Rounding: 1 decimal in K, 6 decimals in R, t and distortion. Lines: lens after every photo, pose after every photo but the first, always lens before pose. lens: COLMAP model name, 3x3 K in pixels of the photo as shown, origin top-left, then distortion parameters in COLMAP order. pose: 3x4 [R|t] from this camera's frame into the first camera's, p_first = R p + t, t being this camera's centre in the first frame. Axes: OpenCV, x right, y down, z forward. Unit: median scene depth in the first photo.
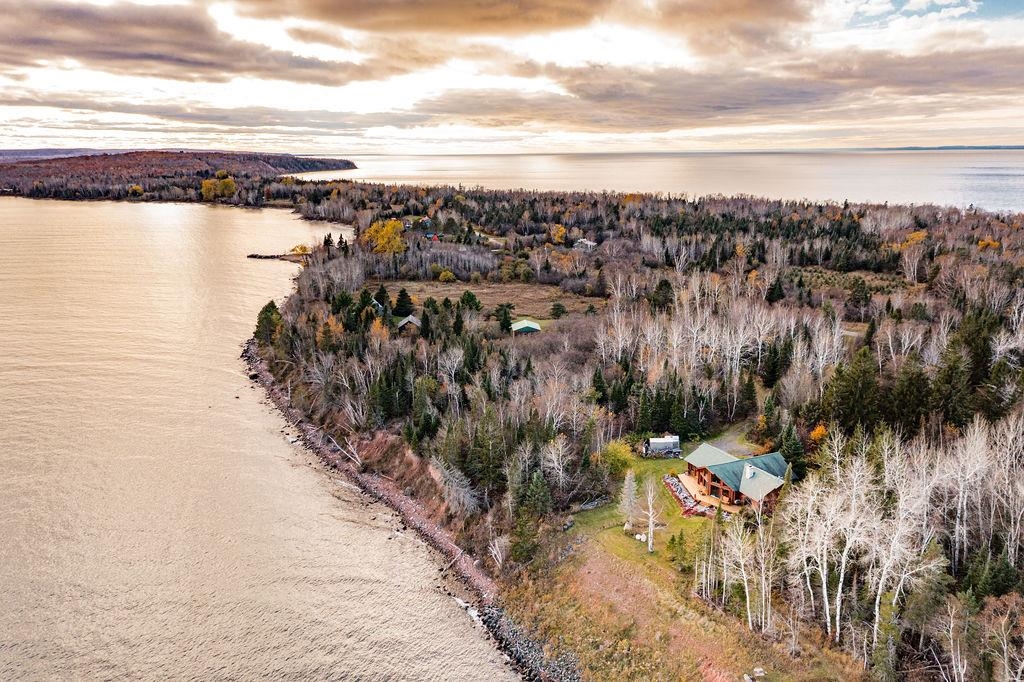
lens RADIAL K [[830.4, 0, 512.3], [0, 830.4, 340.9], [0, 0, 1]] dist [-0.006564, 0.009280]
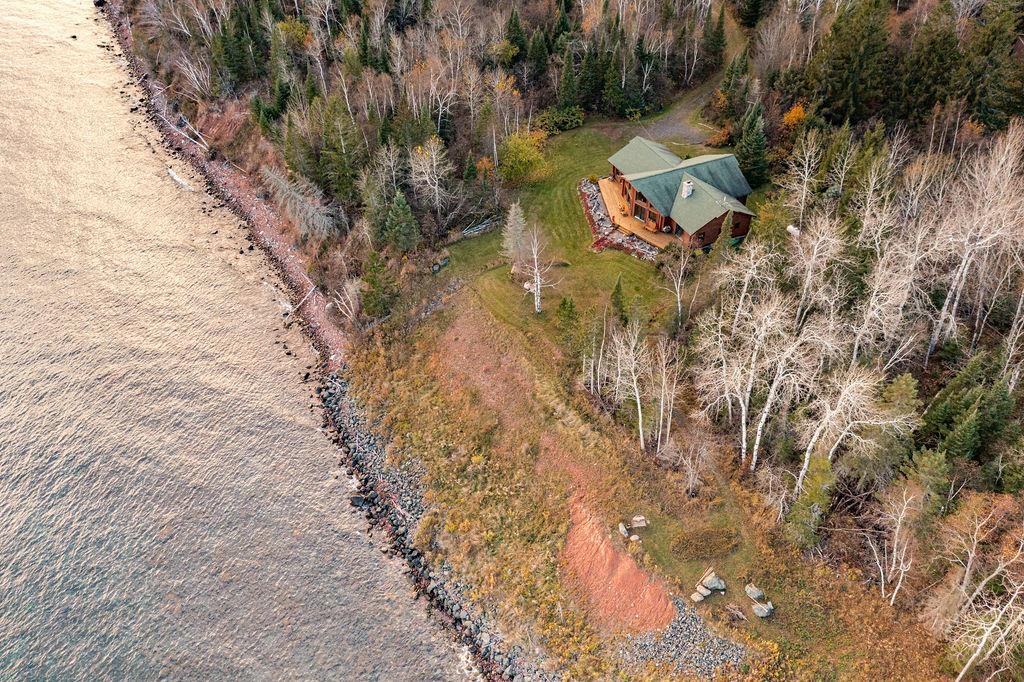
lens RADIAL K [[830.4, 0, 511.9], [0, 830.4, 340.9], [0, 0, 1]] dist [-0.006564, 0.009280]
pose [[0.999926, -0.010454, 0.006266, 0.123420], [0.006306, 0.883689, 0.468032, -0.070326], [-0.010430, -0.467957, 0.883689, 0.283015]]
